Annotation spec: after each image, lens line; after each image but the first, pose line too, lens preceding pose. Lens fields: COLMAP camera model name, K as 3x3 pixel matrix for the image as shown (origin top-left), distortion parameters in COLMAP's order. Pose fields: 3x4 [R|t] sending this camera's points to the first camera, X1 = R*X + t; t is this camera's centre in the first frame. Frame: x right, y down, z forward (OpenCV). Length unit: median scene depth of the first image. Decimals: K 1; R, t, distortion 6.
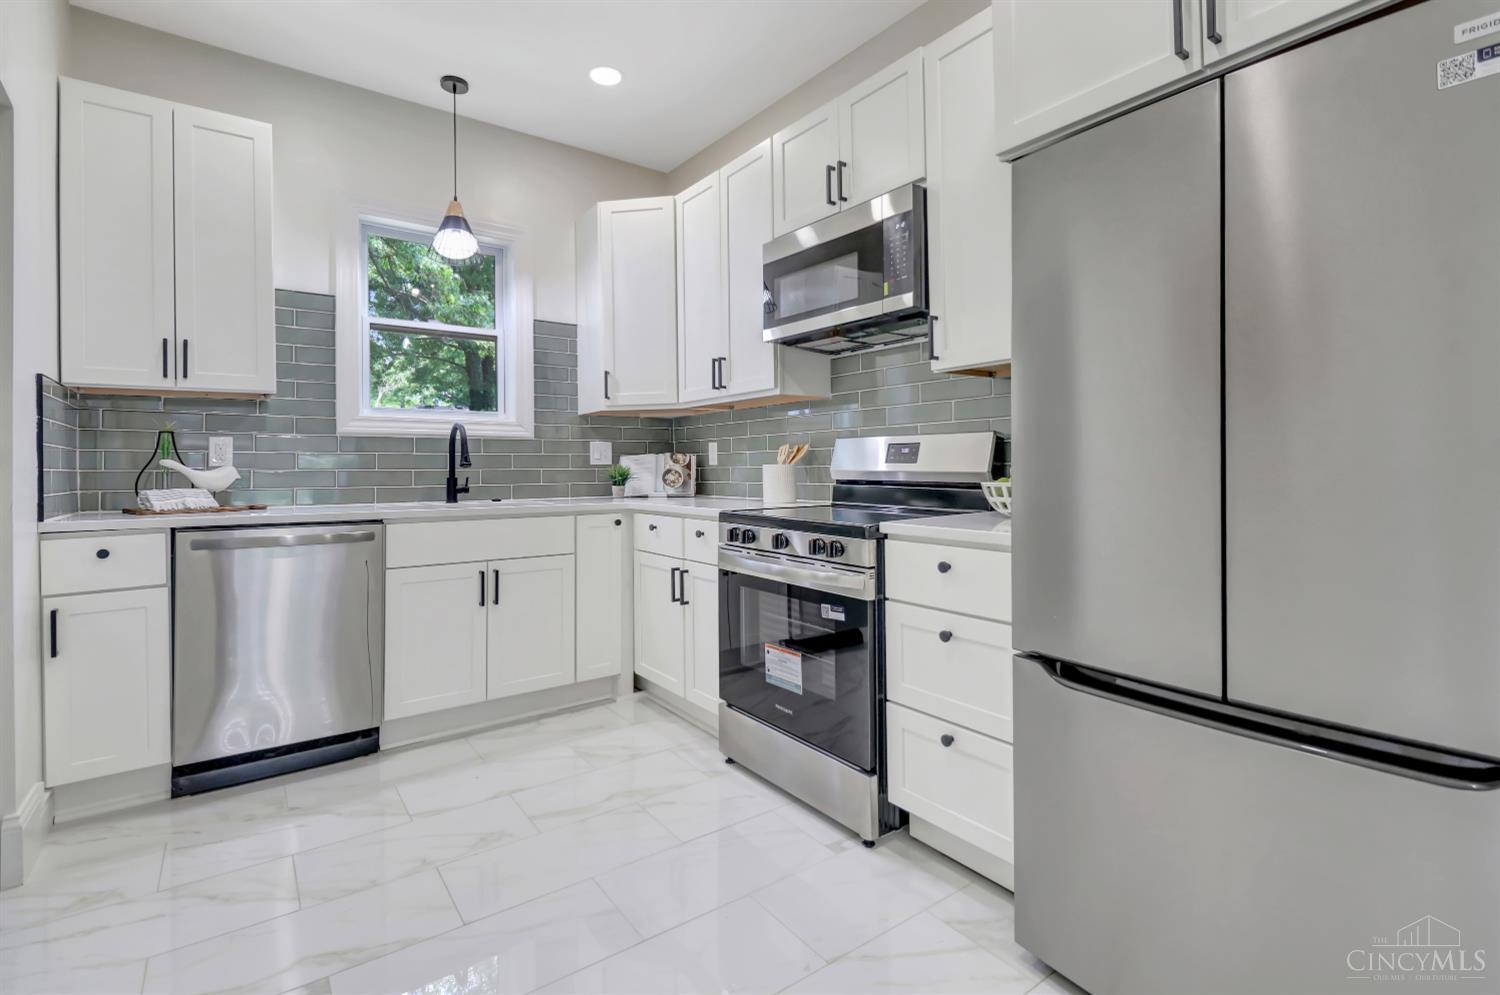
lens RADIAL K [[701.4, 0, 735.2], [0, 701.4, 461.2], [0, 0, 1]] dist [0.020026, -0.011918]
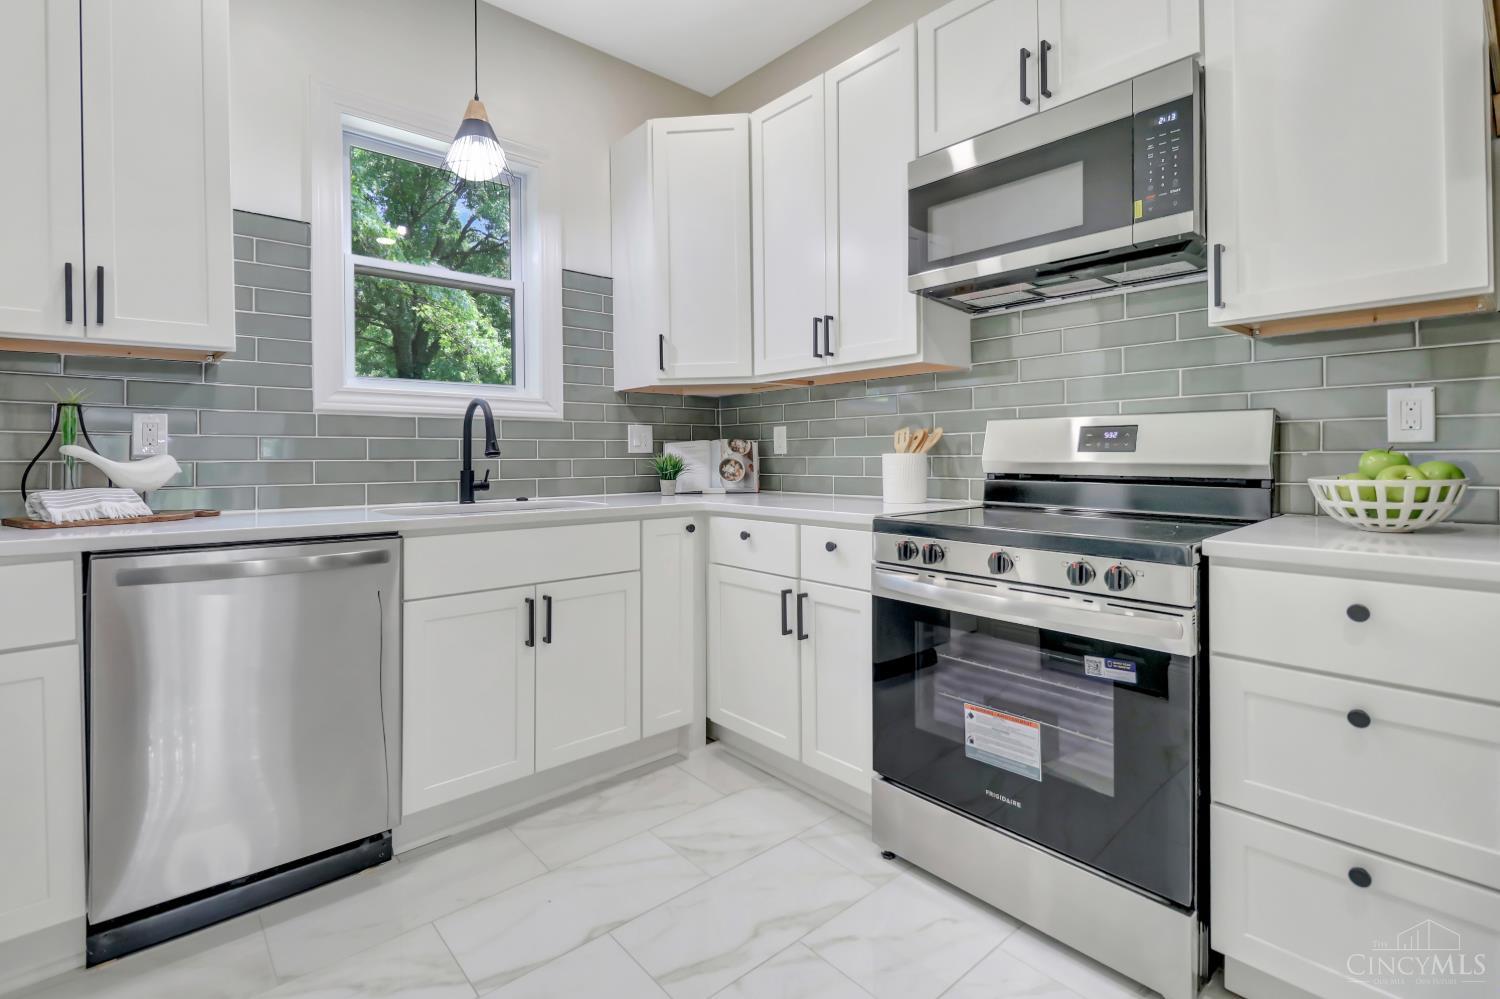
lens RADIAL K [[701.4, 0, 720.4], [0, 701.4, 455.5], [0, 0, 1]] dist [0.020026, -0.011918]
pose [[0.996897, 0.000529, 0.078711, -0.233817], [-0.001236, 0.999959, 0.008925, 0.000469], [-0.078704, -0.008995, 0.996857, 0.271780]]
